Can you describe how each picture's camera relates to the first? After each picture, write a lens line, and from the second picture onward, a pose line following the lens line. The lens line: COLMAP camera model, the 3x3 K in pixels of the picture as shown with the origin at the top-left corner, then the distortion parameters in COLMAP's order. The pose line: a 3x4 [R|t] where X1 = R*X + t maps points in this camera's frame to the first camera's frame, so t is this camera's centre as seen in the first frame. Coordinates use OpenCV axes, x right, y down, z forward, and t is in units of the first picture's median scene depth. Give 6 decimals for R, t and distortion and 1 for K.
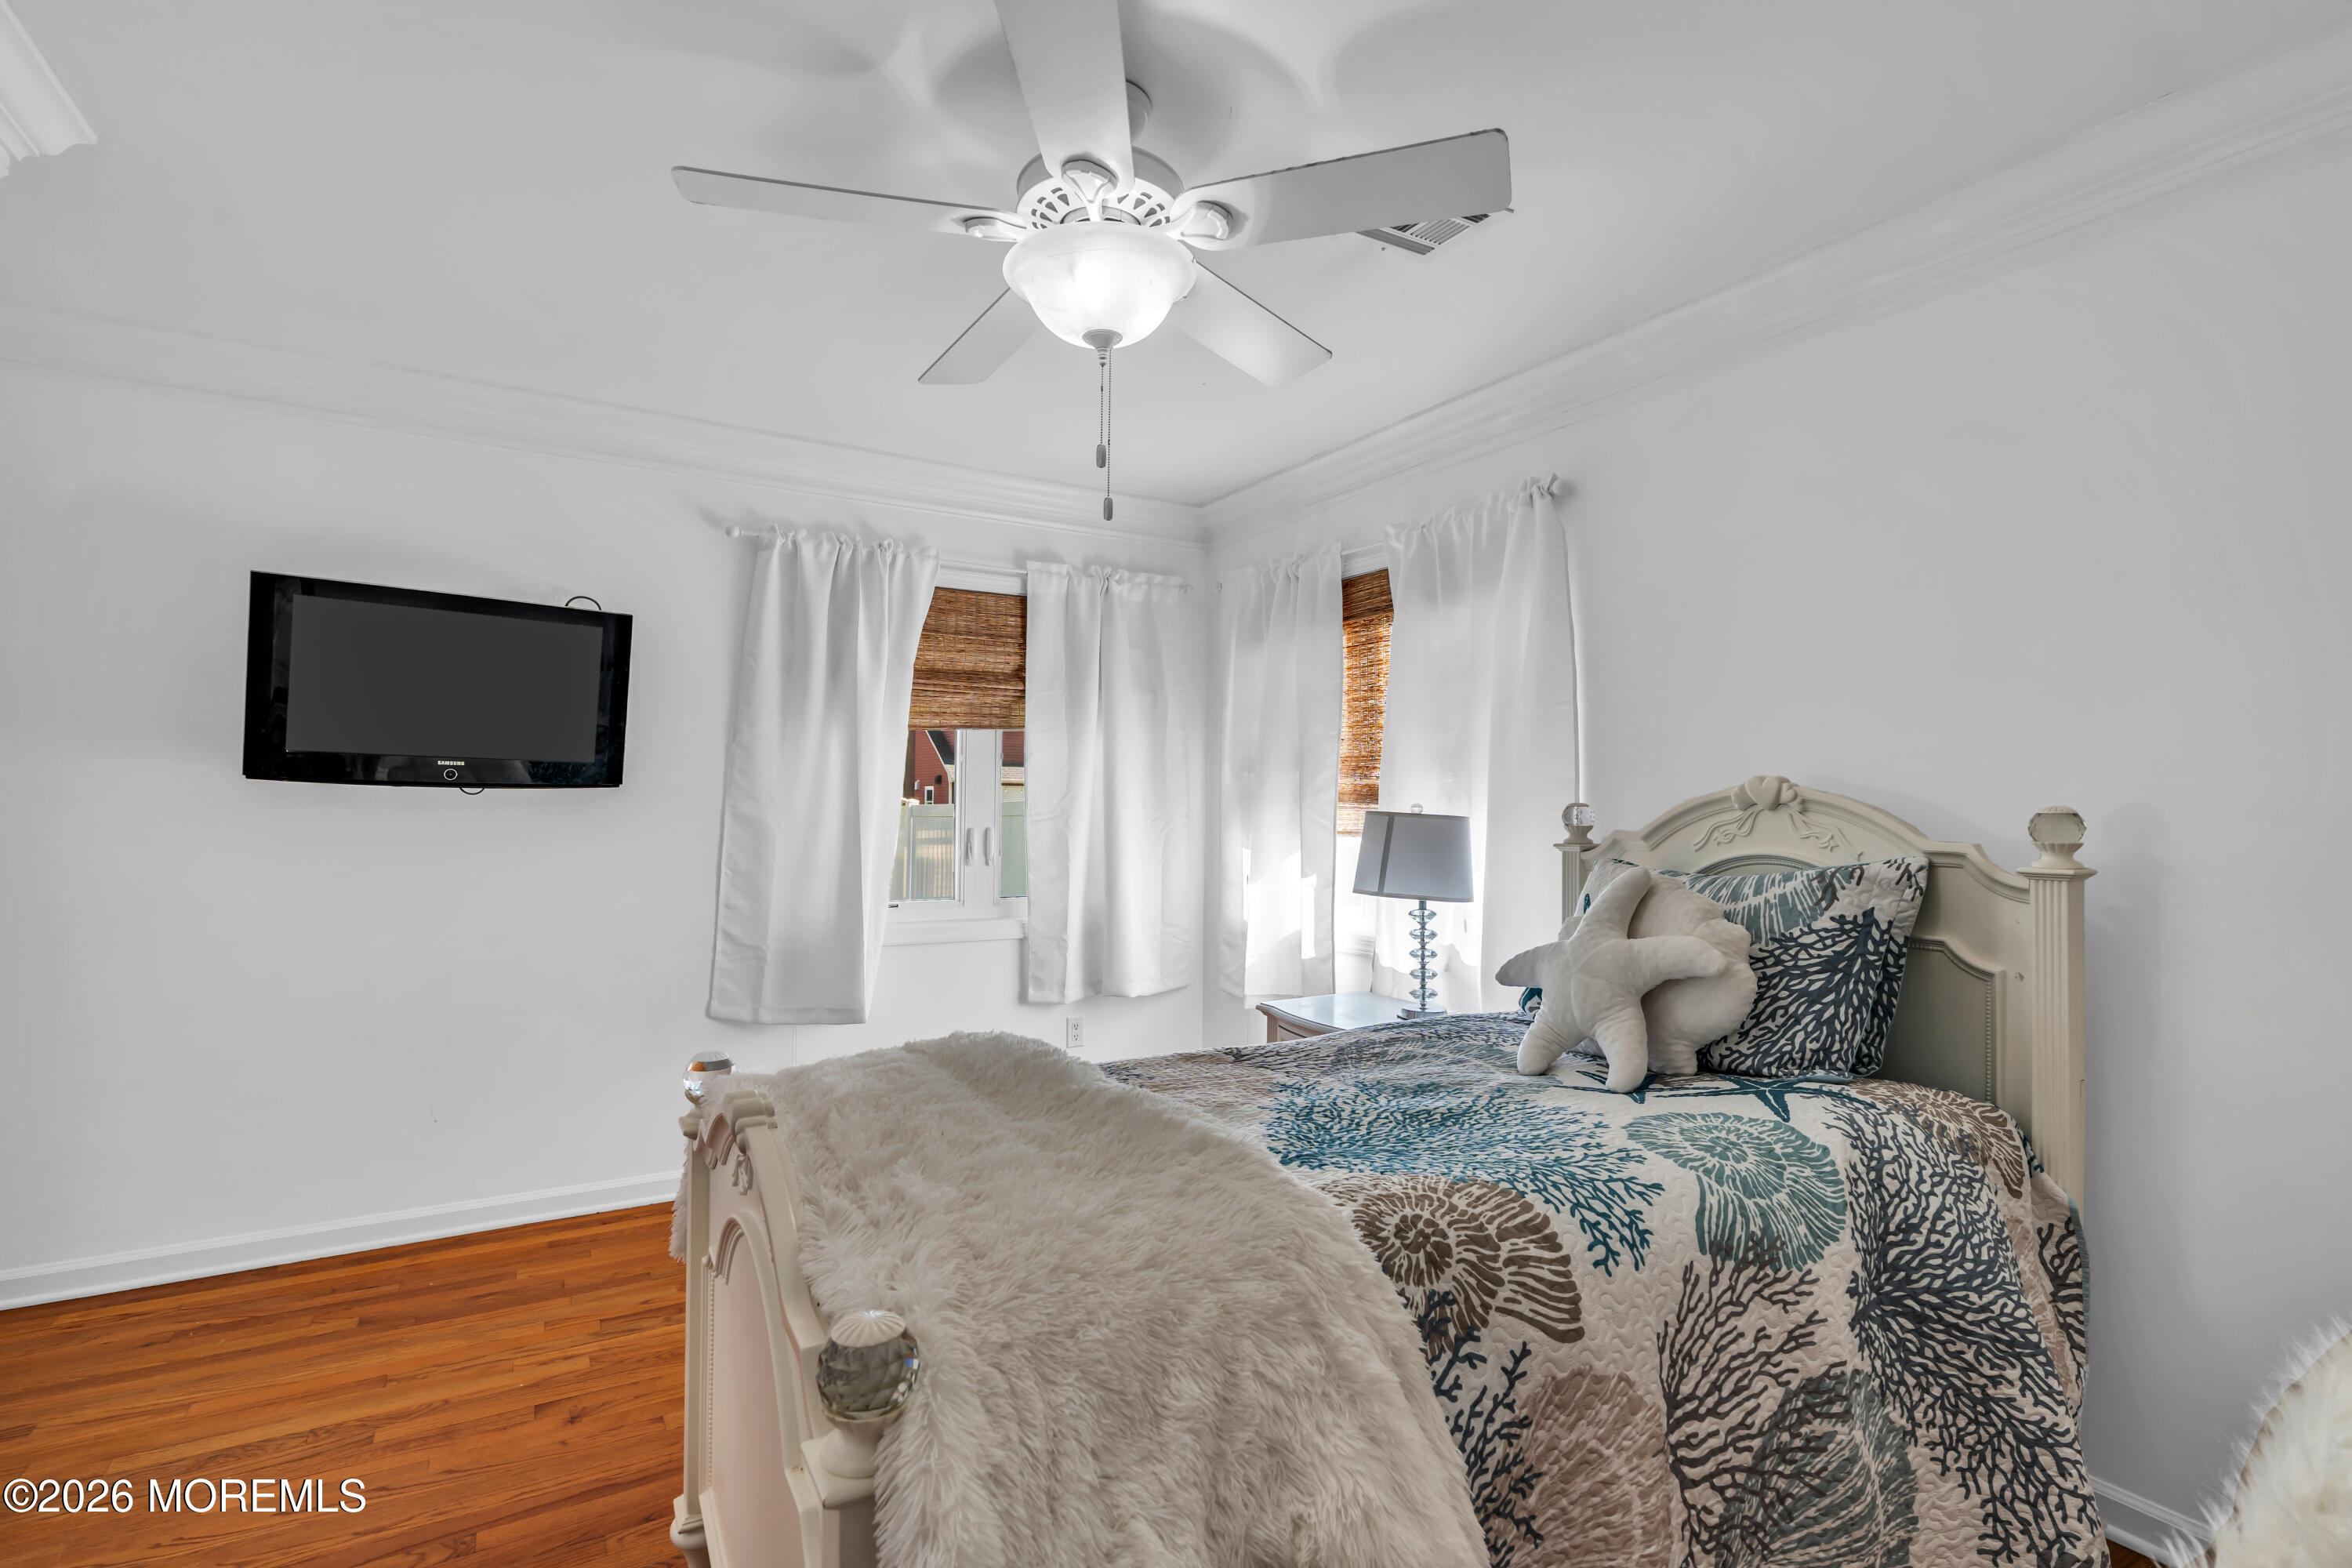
lens RADIAL K [[1102.4, 0, 1174.3], [0, 1102.4, 782.2], [0, 0, 1]] dist [-0.012349, 0.005122]
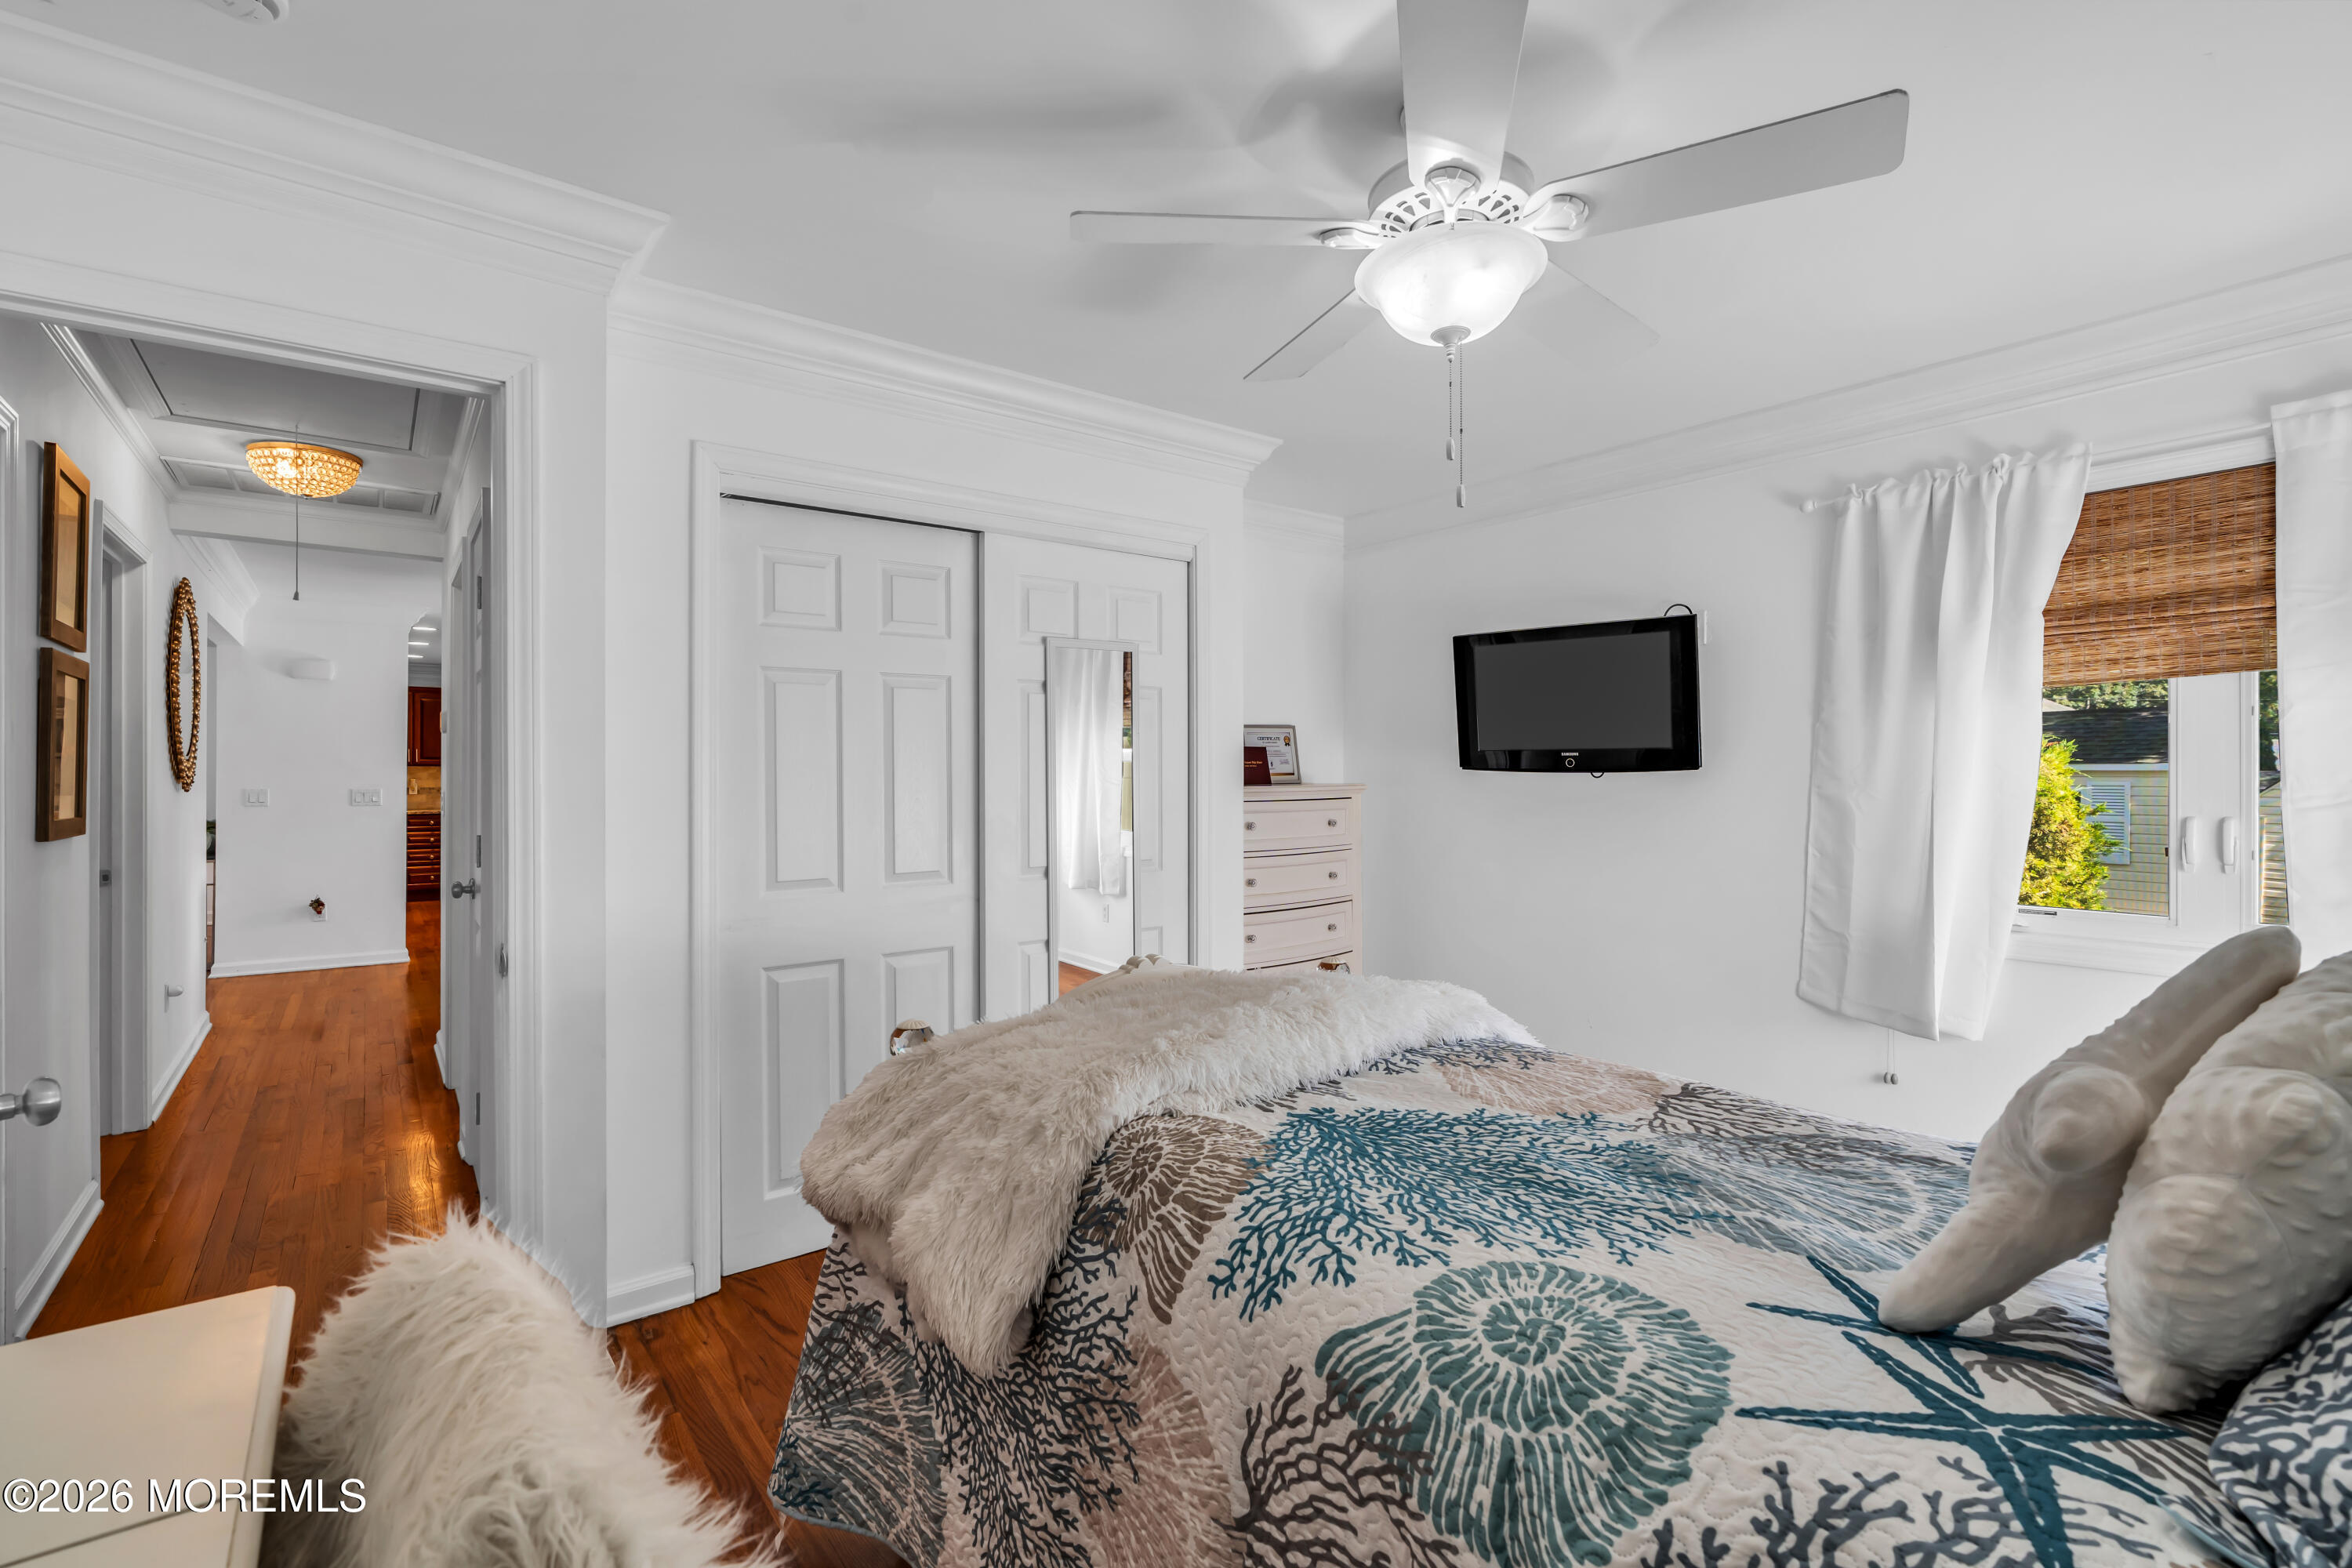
lens RADIAL K [[1053.3, 0, 1161.4], [0, 1053.3, 778.7], [0, 0, 1]] dist [-0.008453, 0.001642]
pose [[0.106081, -0.009094, -0.994316, 1.110211], [0.022281, 0.999729, -0.006767, 0.019642], [0.994108, -0.021436, 0.106255, 0.765635]]
